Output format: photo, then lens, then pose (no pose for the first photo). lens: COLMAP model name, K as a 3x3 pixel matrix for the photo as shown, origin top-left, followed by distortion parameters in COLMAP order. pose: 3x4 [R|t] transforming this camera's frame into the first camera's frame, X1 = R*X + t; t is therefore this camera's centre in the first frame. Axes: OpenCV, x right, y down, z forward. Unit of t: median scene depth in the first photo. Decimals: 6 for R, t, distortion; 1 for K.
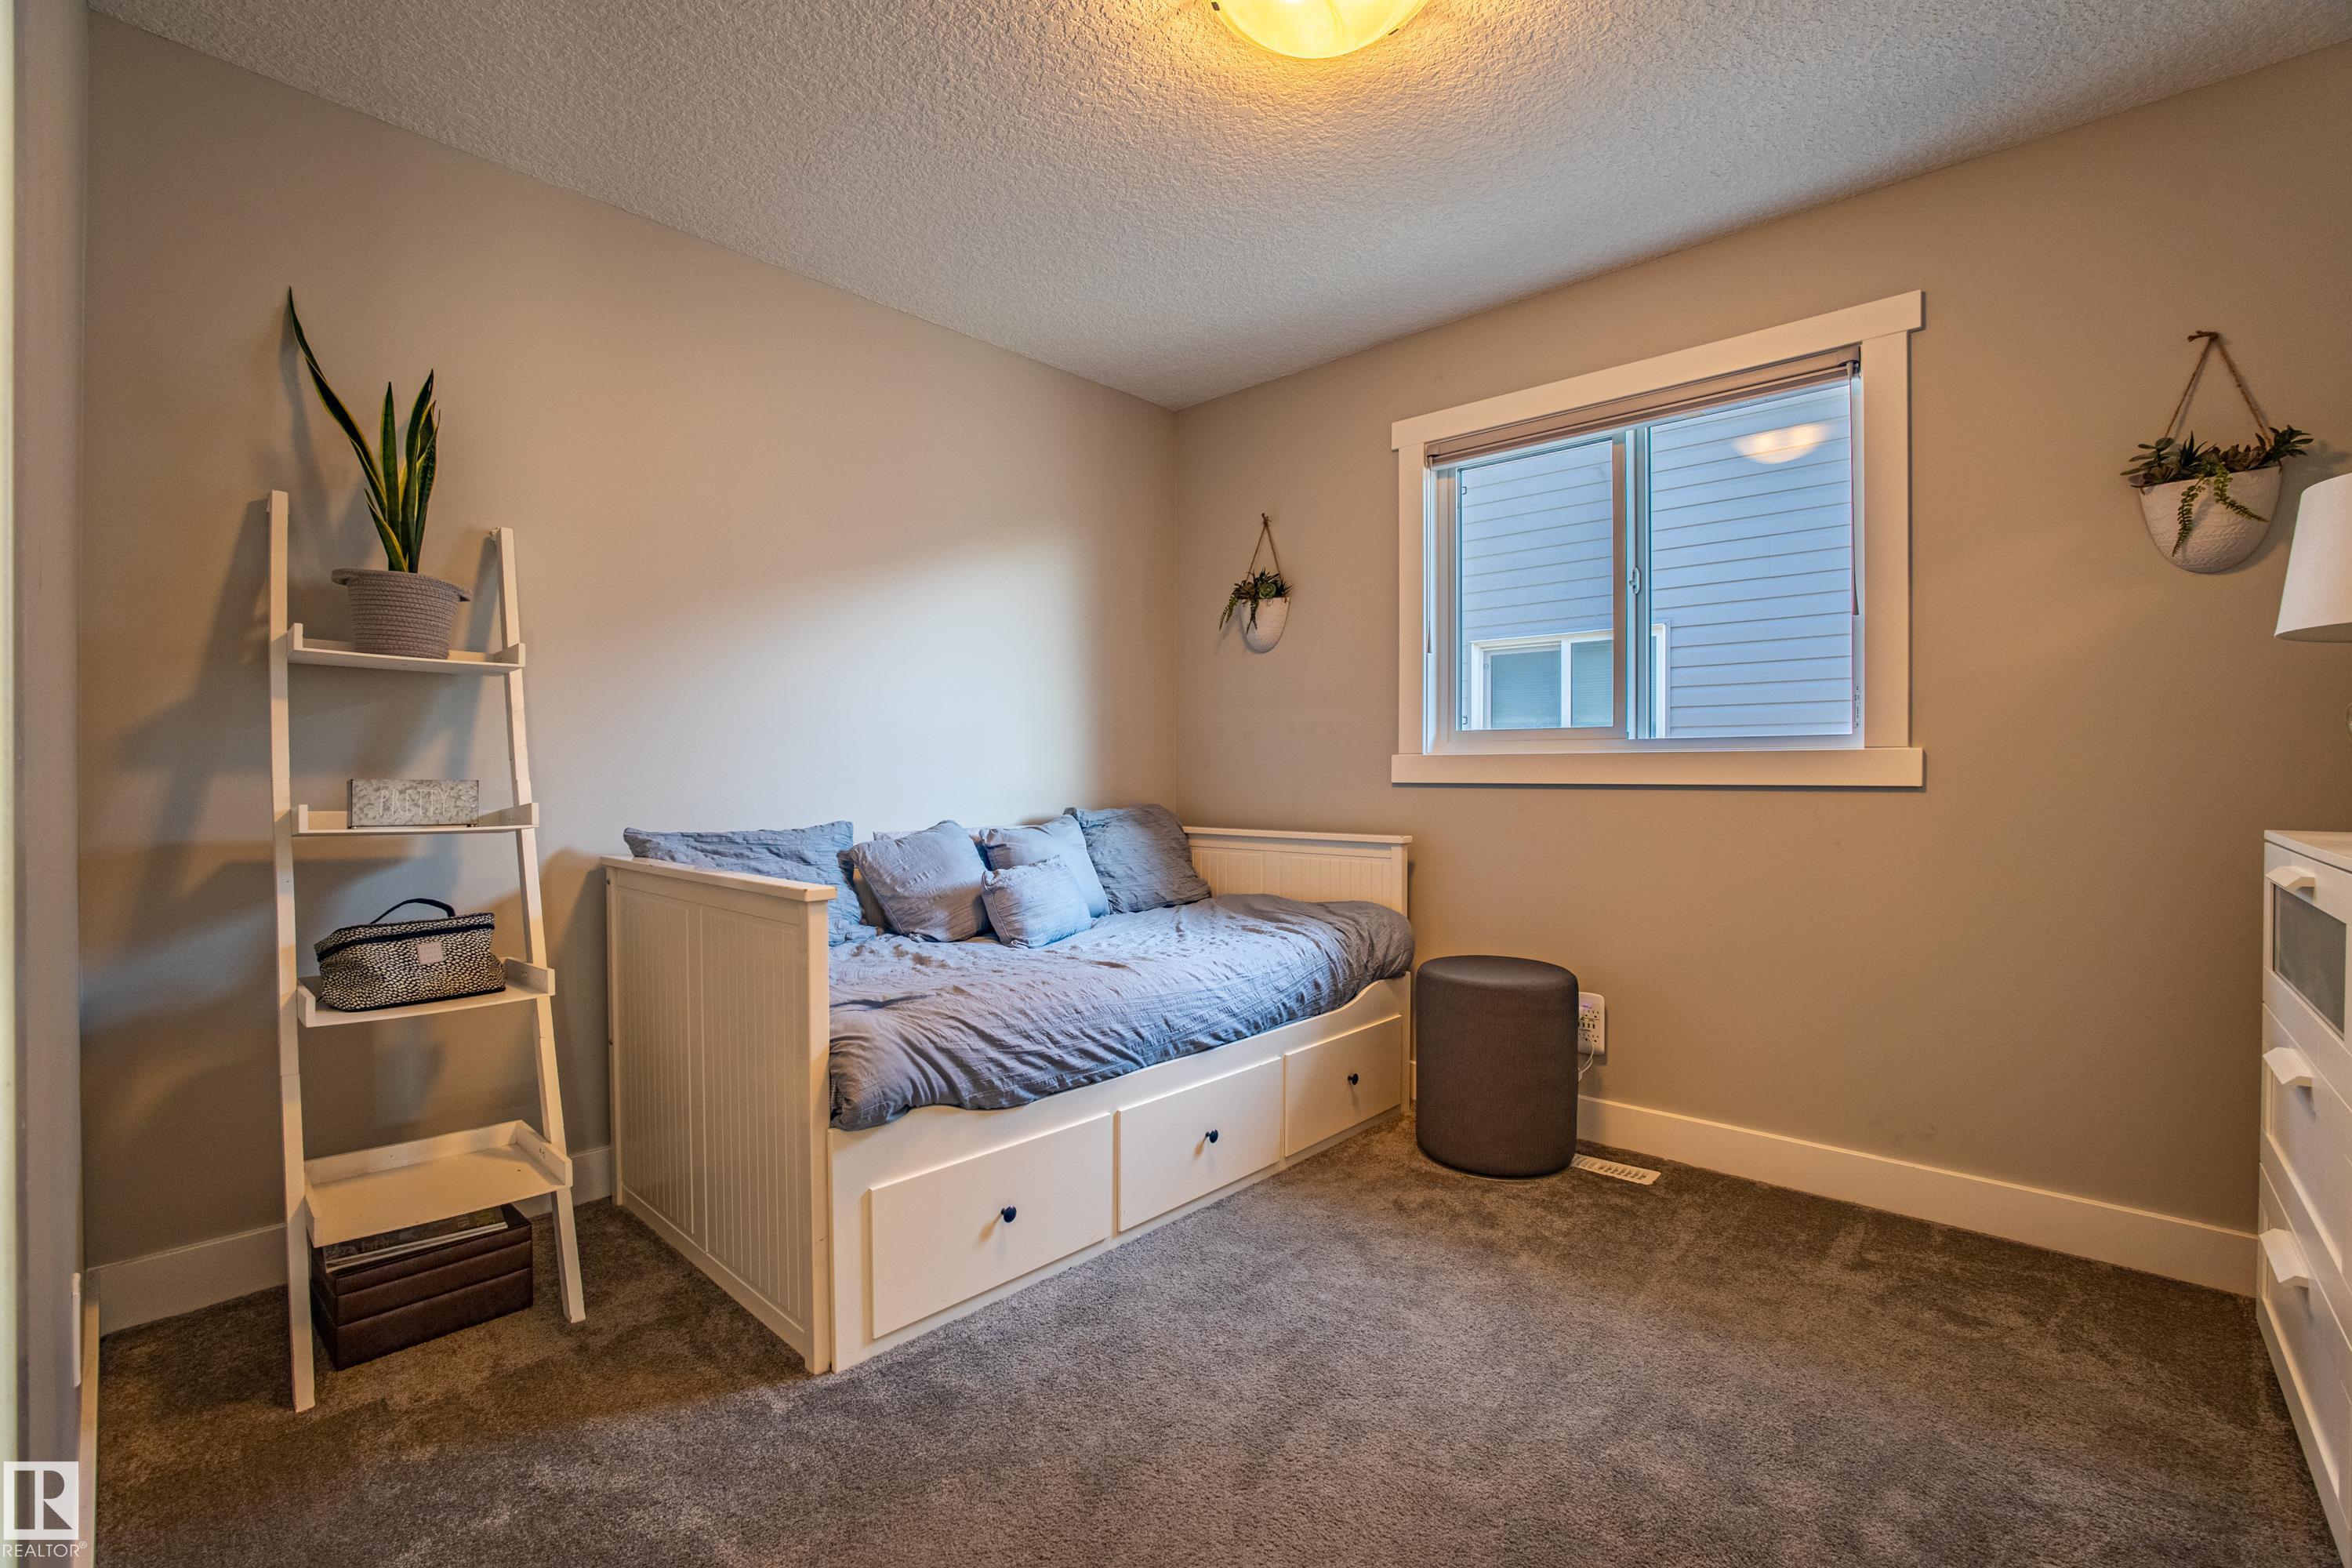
lens RADIAL K [[1038.9, 0, 1186.2], [0, 1038.9, 773.4], [0, 0, 1]] dist [-0.053052, 0.021096]
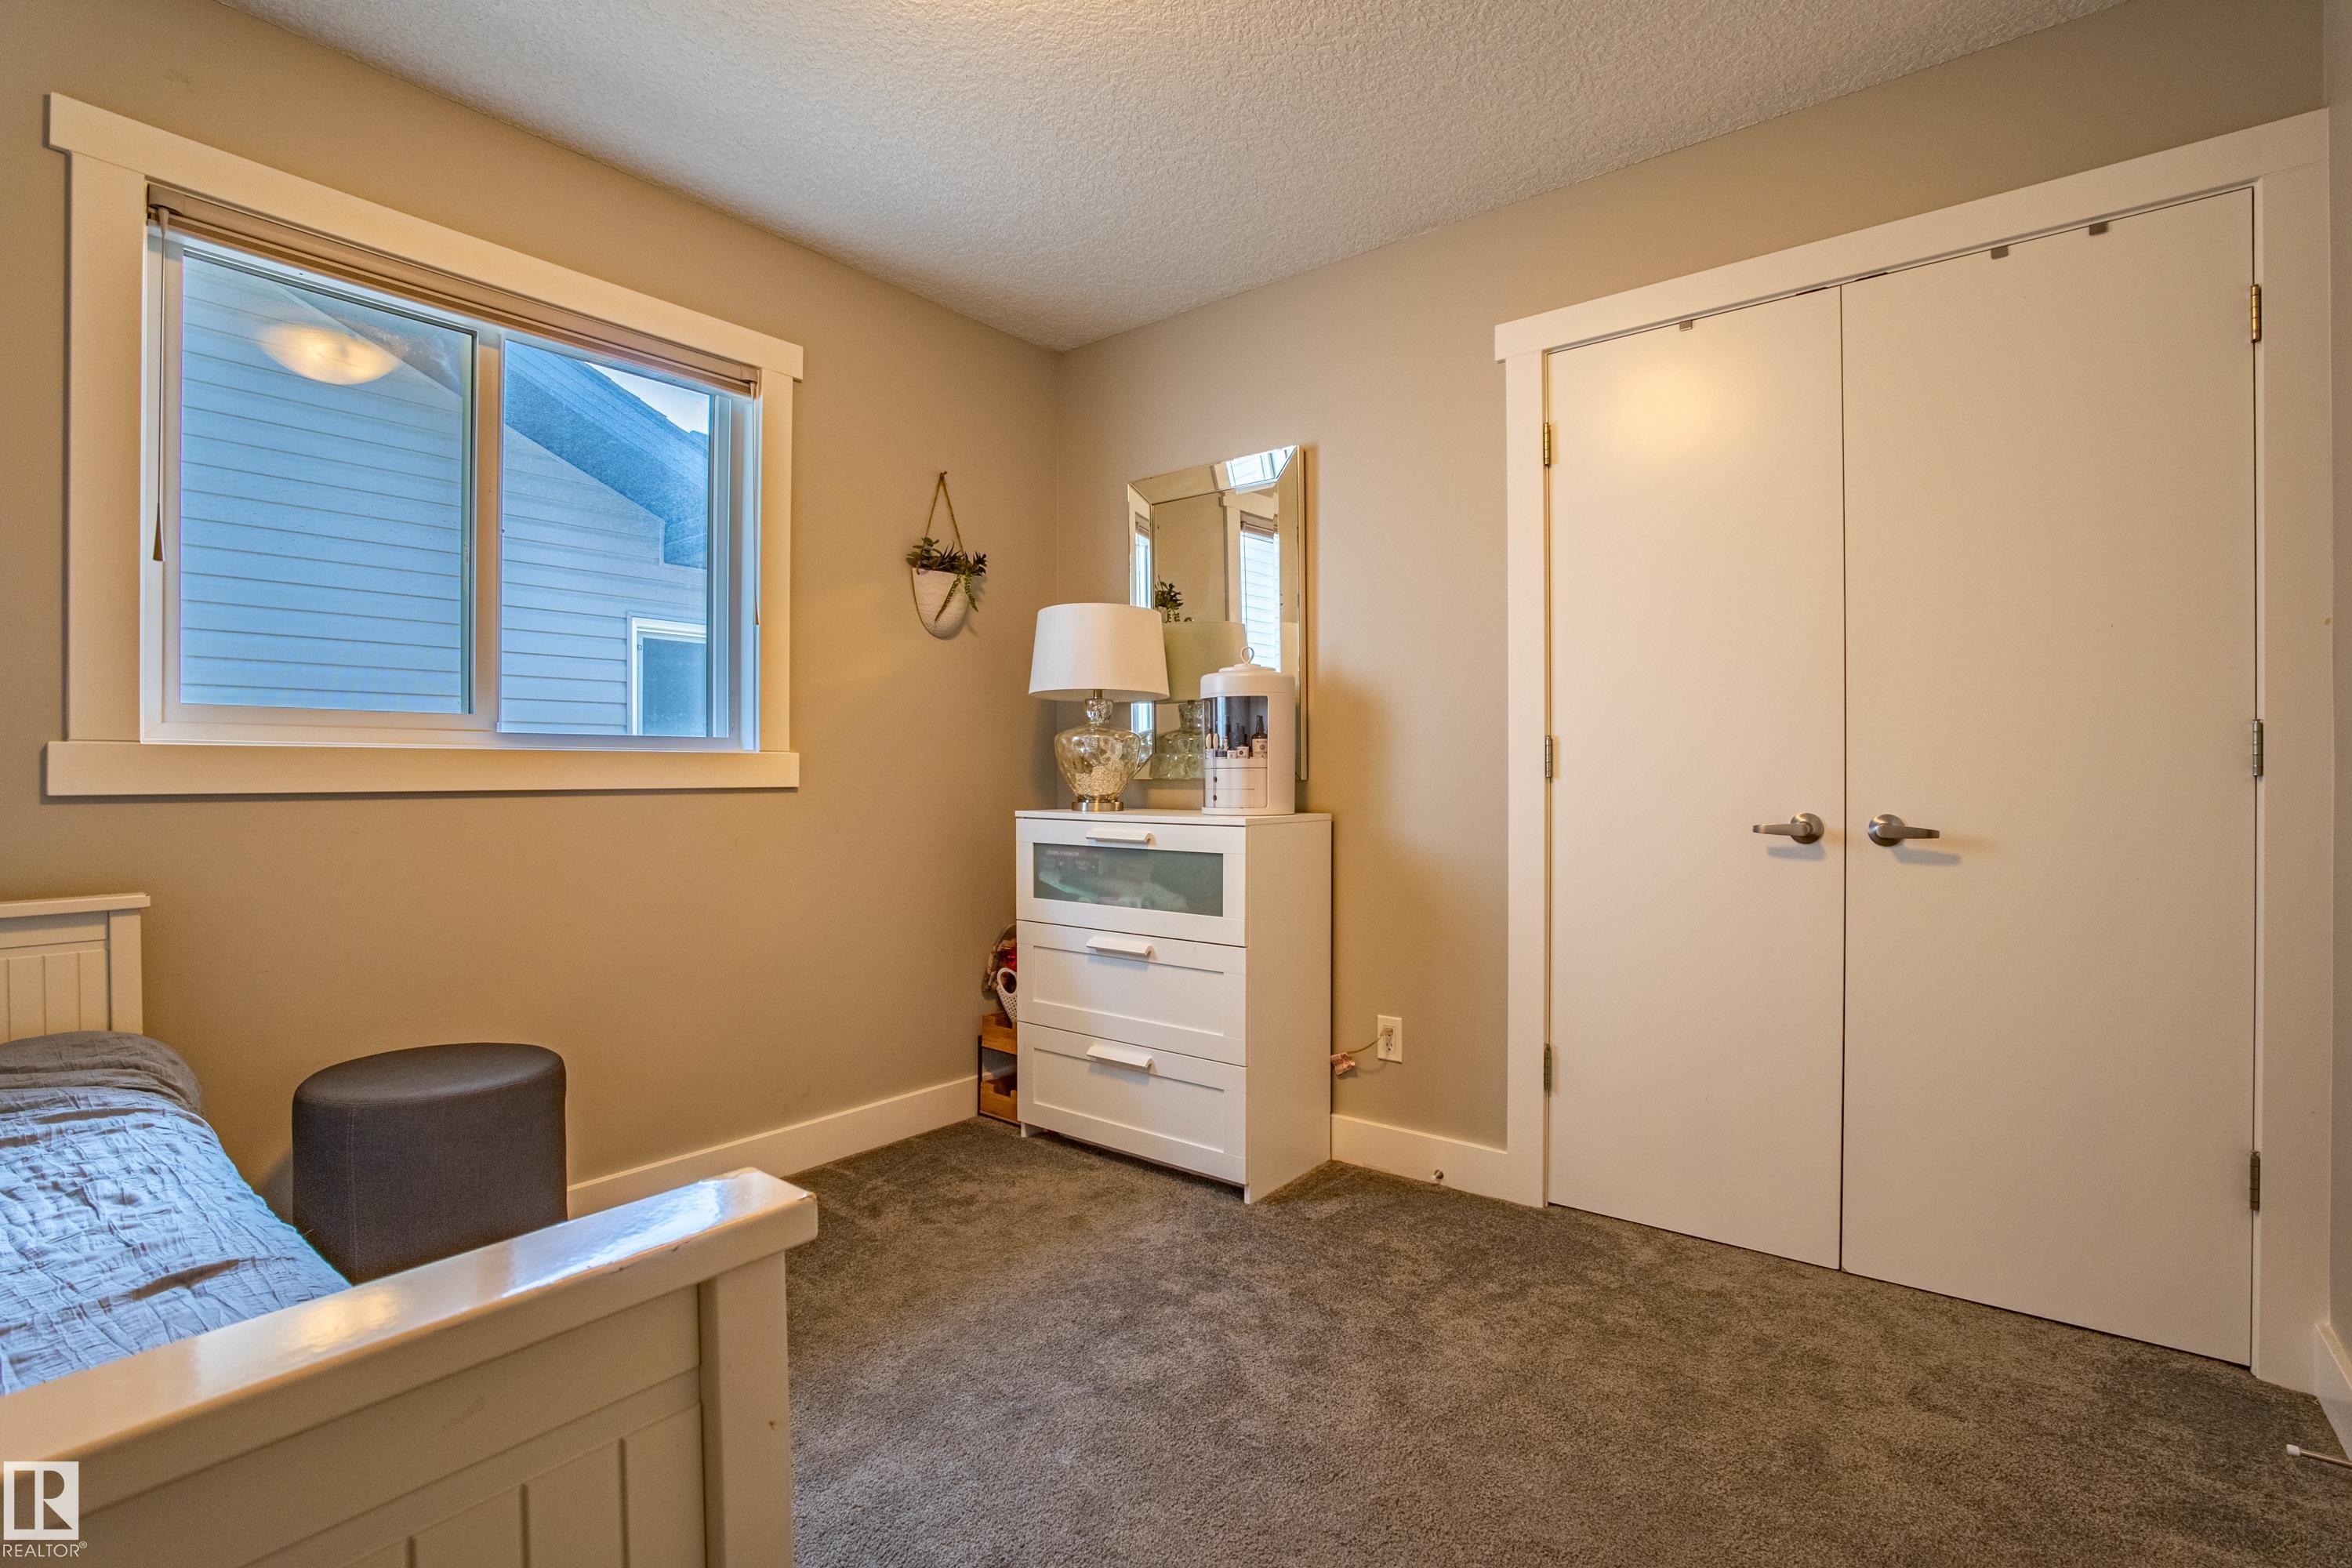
lens RADIAL K [[1038.9, 0, 1186.2], [0, 1038.9, 773.4], [0, 0, 1]] dist [-0.053052, 0.021096]
pose [[-0.053888, 0.000170, 0.998547, -0.436779], [0.004147, 0.999991, 0.000054, -0.000232], [-0.998538, 0.004144, -0.053889, 0.629239]]
